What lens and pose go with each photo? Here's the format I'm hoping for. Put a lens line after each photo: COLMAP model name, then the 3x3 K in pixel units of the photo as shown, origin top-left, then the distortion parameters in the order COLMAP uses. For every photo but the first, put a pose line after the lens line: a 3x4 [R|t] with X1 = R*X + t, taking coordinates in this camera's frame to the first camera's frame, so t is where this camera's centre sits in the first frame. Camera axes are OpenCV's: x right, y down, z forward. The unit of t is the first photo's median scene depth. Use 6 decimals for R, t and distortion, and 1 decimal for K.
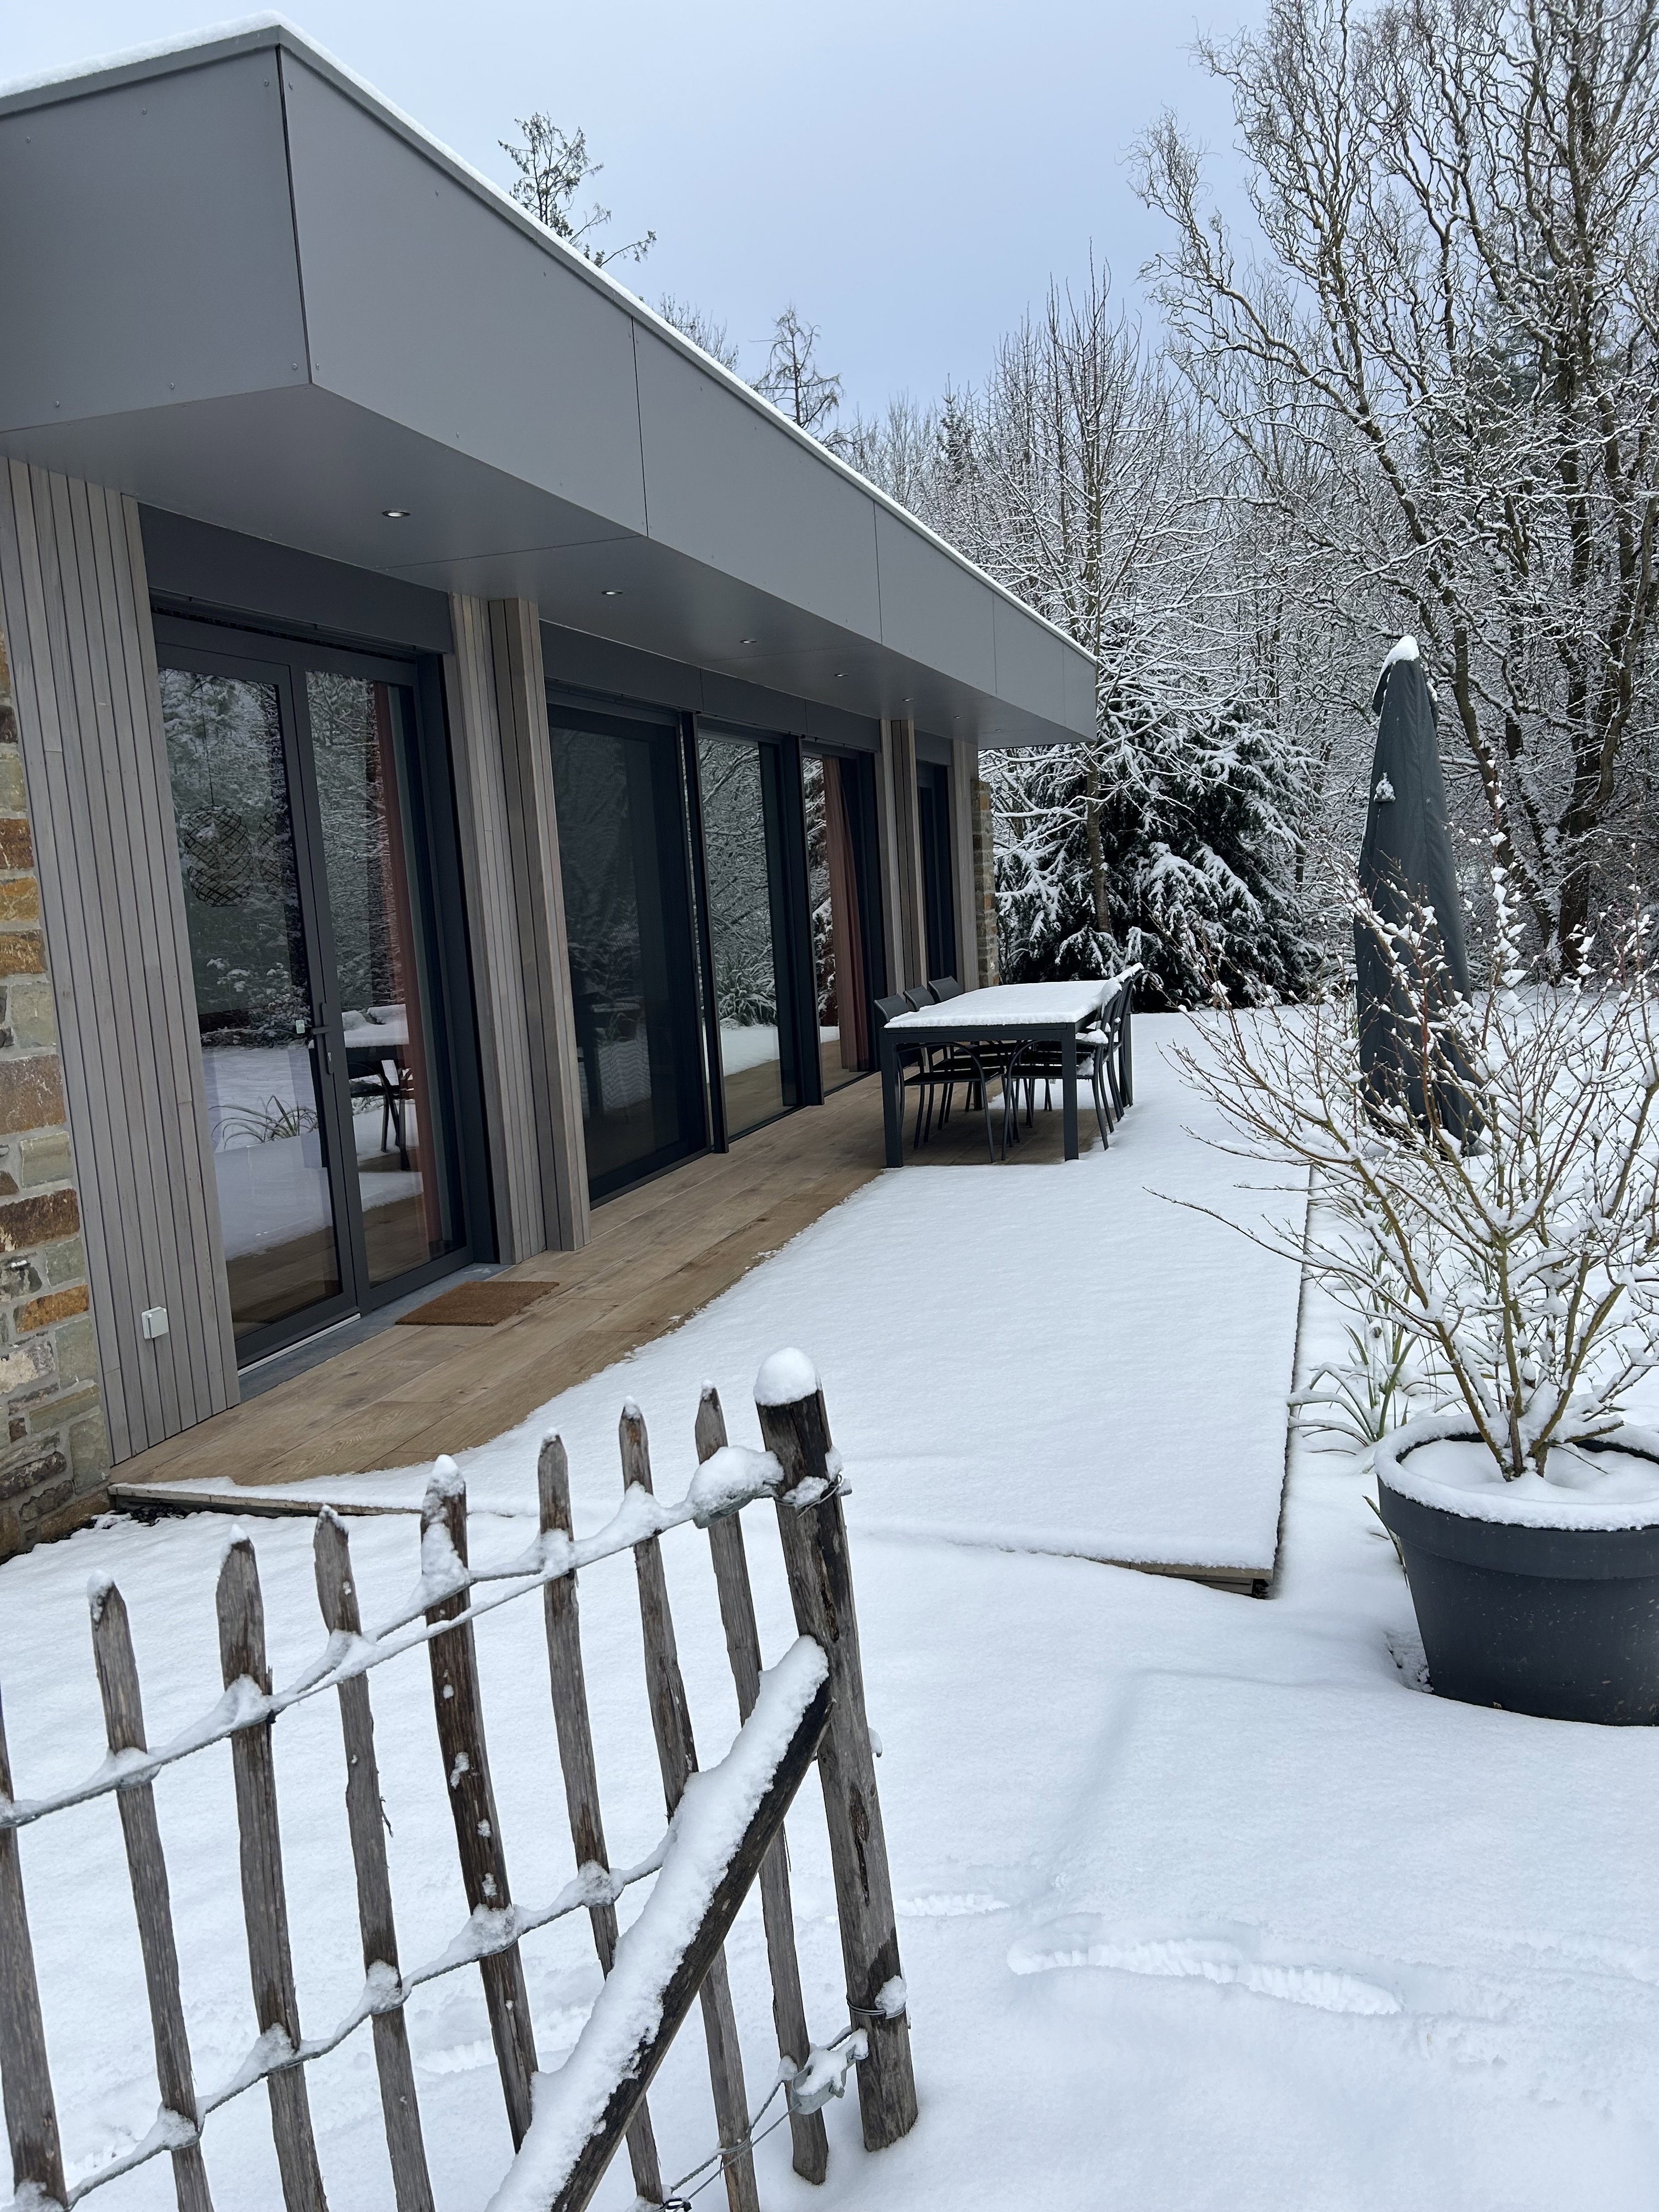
lens RADIAL K [[1651.6, 0, 829.2], [0, 1651.6, 1104.9], [0, 0, 1]] dist [0.028726, -0.002969]
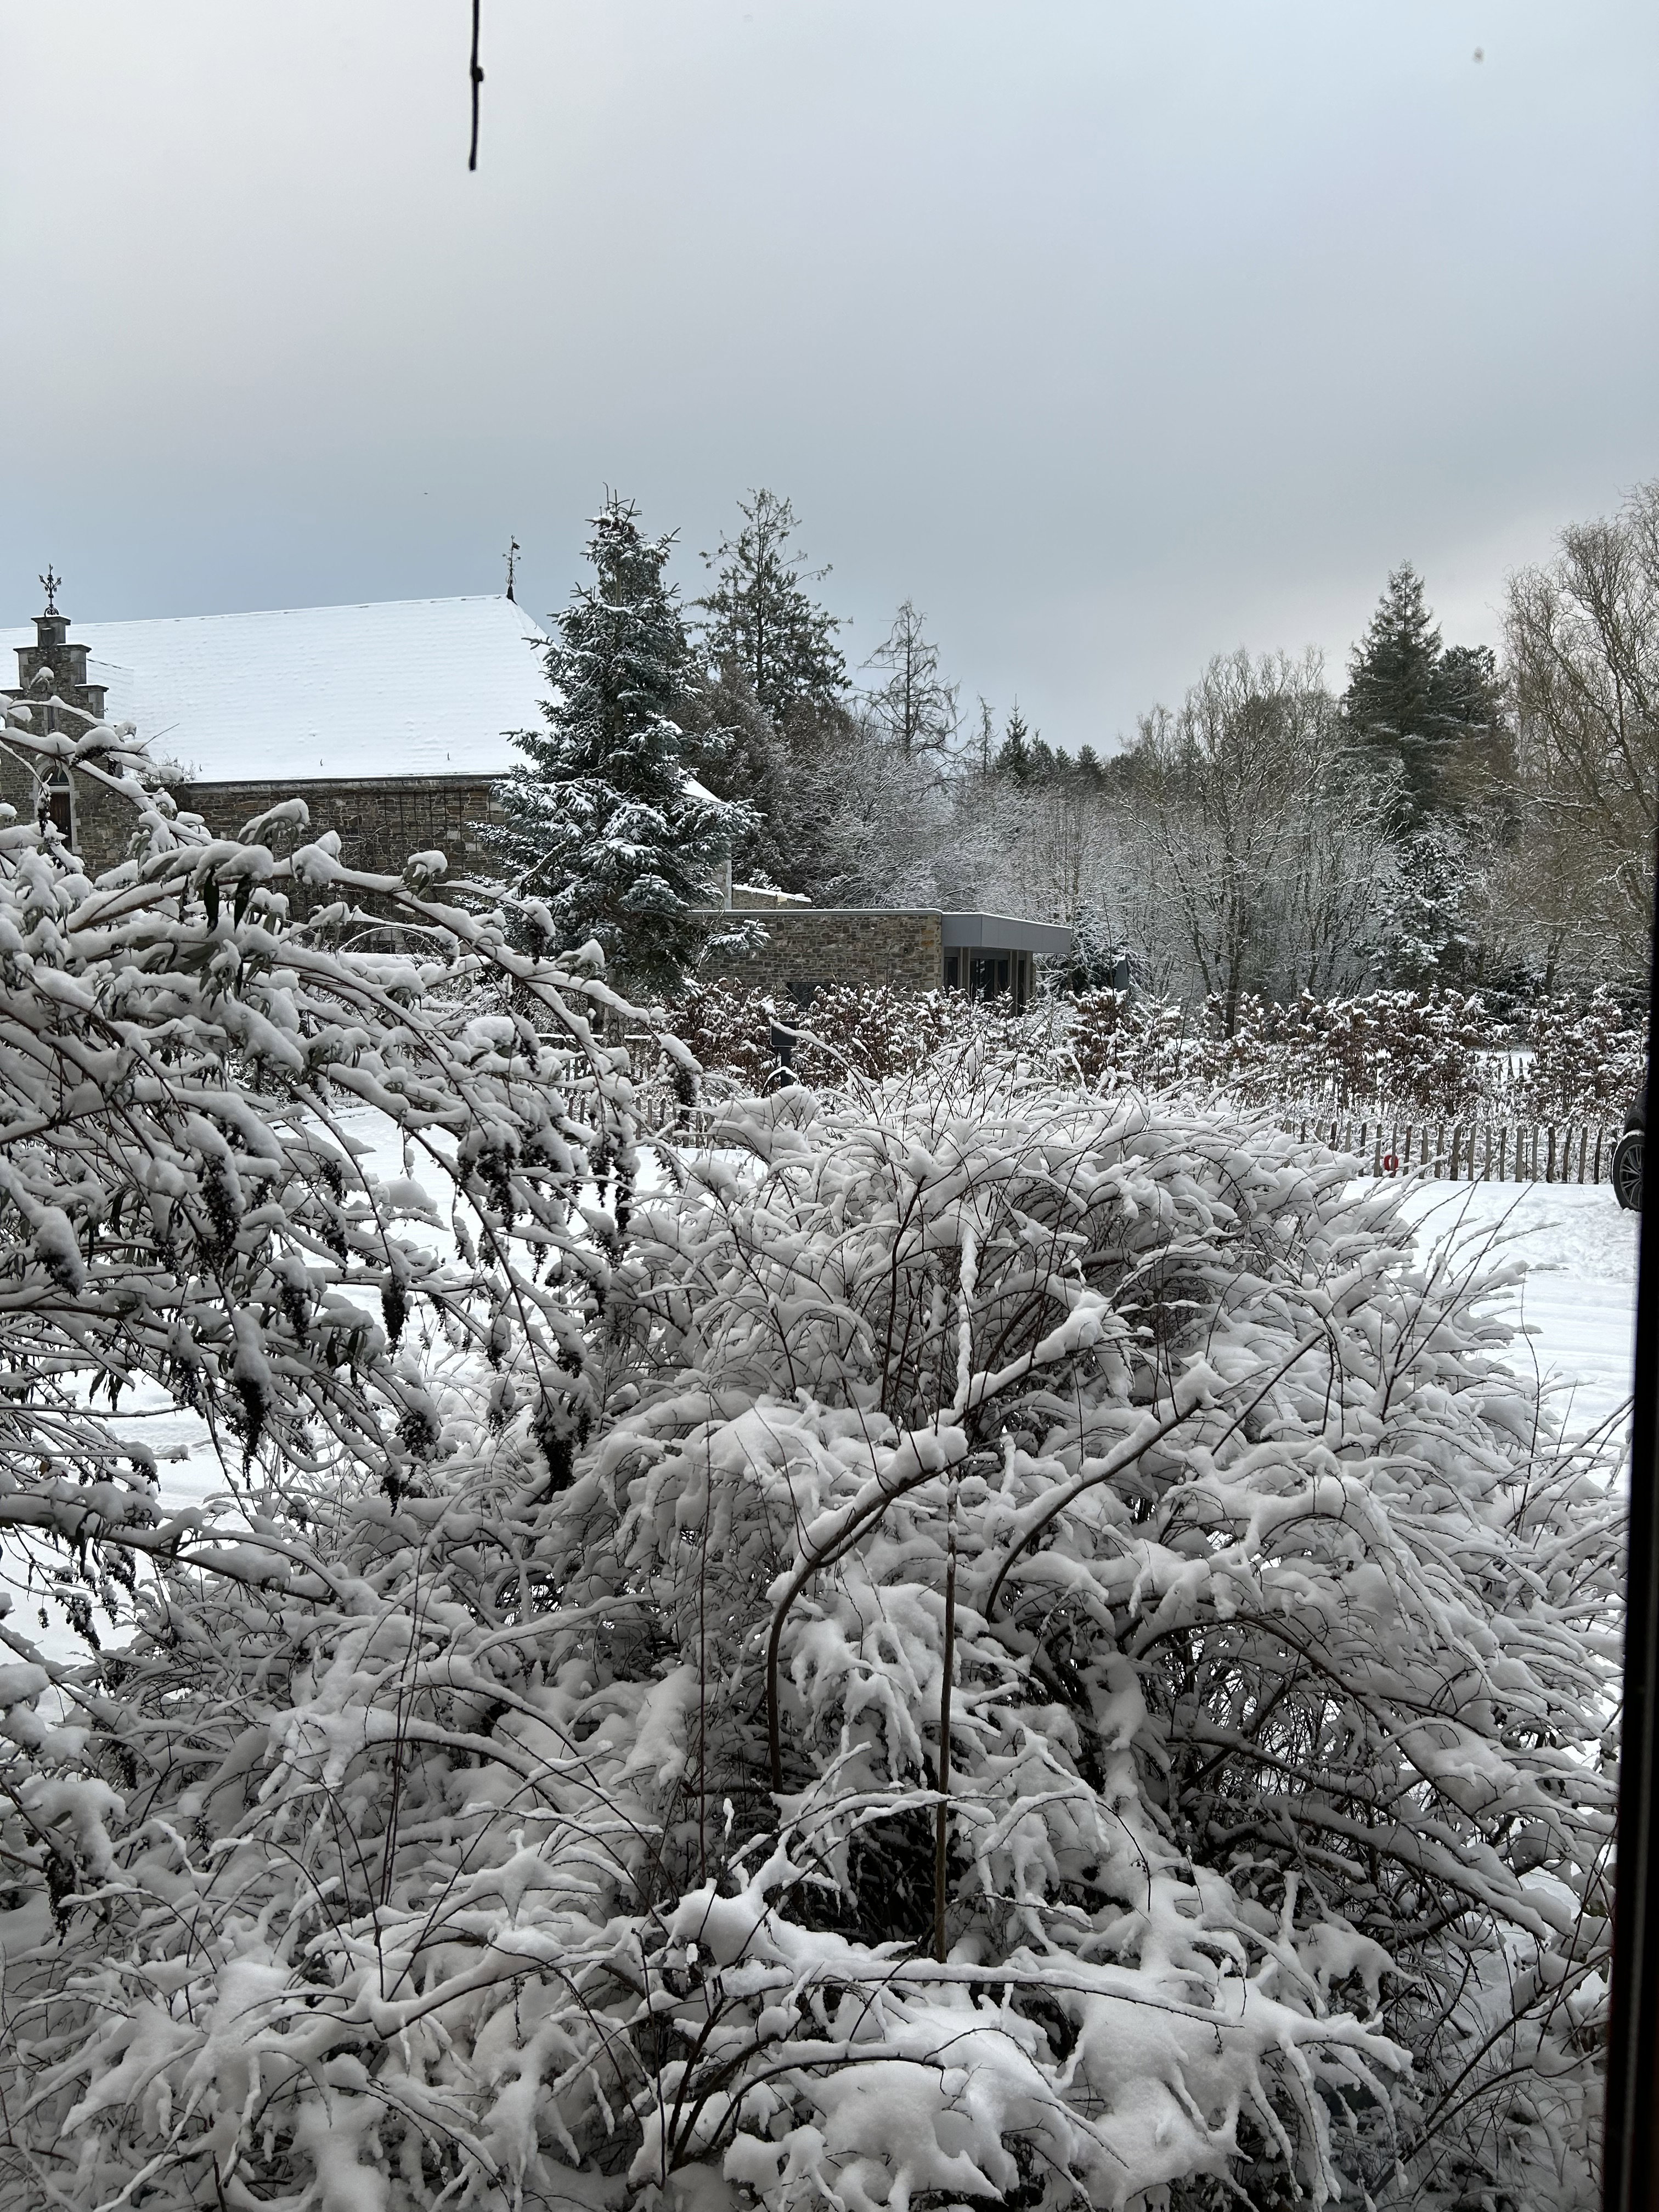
lens RADIAL K [[1651.6, 0, 828.6], [0, 1651.6, 1107.5], [0, 0, 1]] dist [0.028726, -0.002969]
pose [[0.997570, 0.069582, -0.003629, -0.225772], [-0.069677, 0.996117, -0.053816, 0.233036], [-0.000130, 0.053938, 0.998544, -1.802524]]
